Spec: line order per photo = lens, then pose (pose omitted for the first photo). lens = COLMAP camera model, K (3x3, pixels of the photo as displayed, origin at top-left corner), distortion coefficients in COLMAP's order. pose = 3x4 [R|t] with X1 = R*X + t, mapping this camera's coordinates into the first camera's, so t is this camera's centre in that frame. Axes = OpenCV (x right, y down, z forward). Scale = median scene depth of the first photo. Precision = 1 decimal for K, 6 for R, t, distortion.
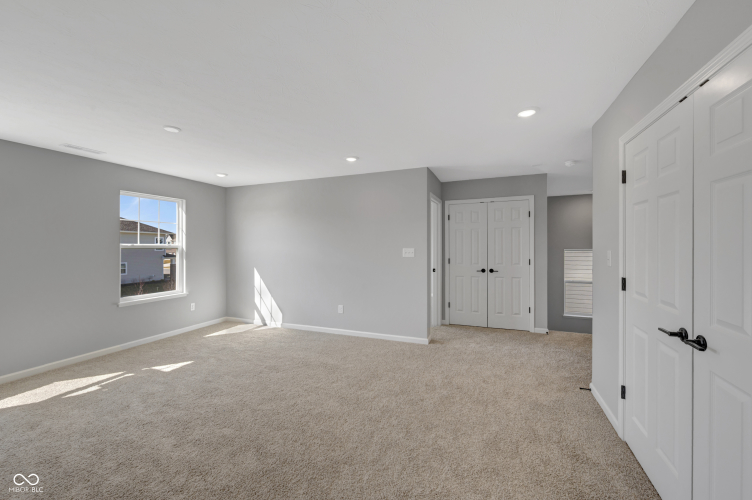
lens RADIAL K [[297.8, 0, 379.9], [0, 297.8, 249.6], [0, 0, 1]] dist [0.002559, -0.000632]
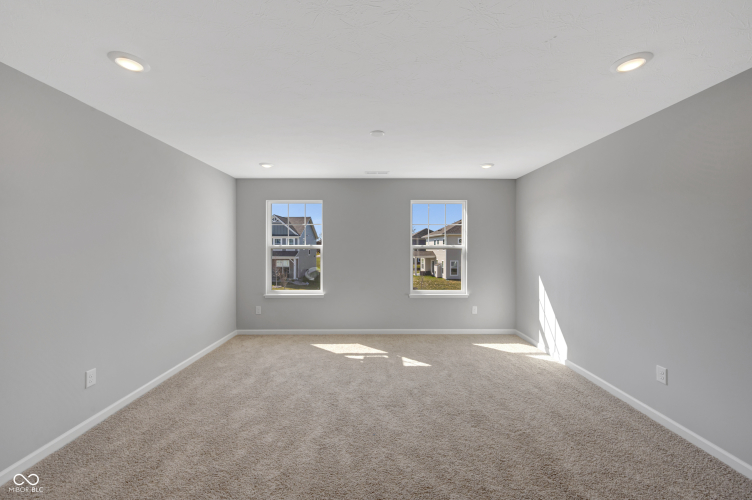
lens RADIAL K [[297.8, 0, 378.8], [0, 297.8, 248.1], [0, 0, 1]] dist [0.002559, -0.000632]
pose [[0.372429, 0.008596, -0.928021, 0.203512], [-0.016102, 0.999866, 0.002799, -0.008369], [0.927921, 0.013900, 0.372518, 0.470293]]
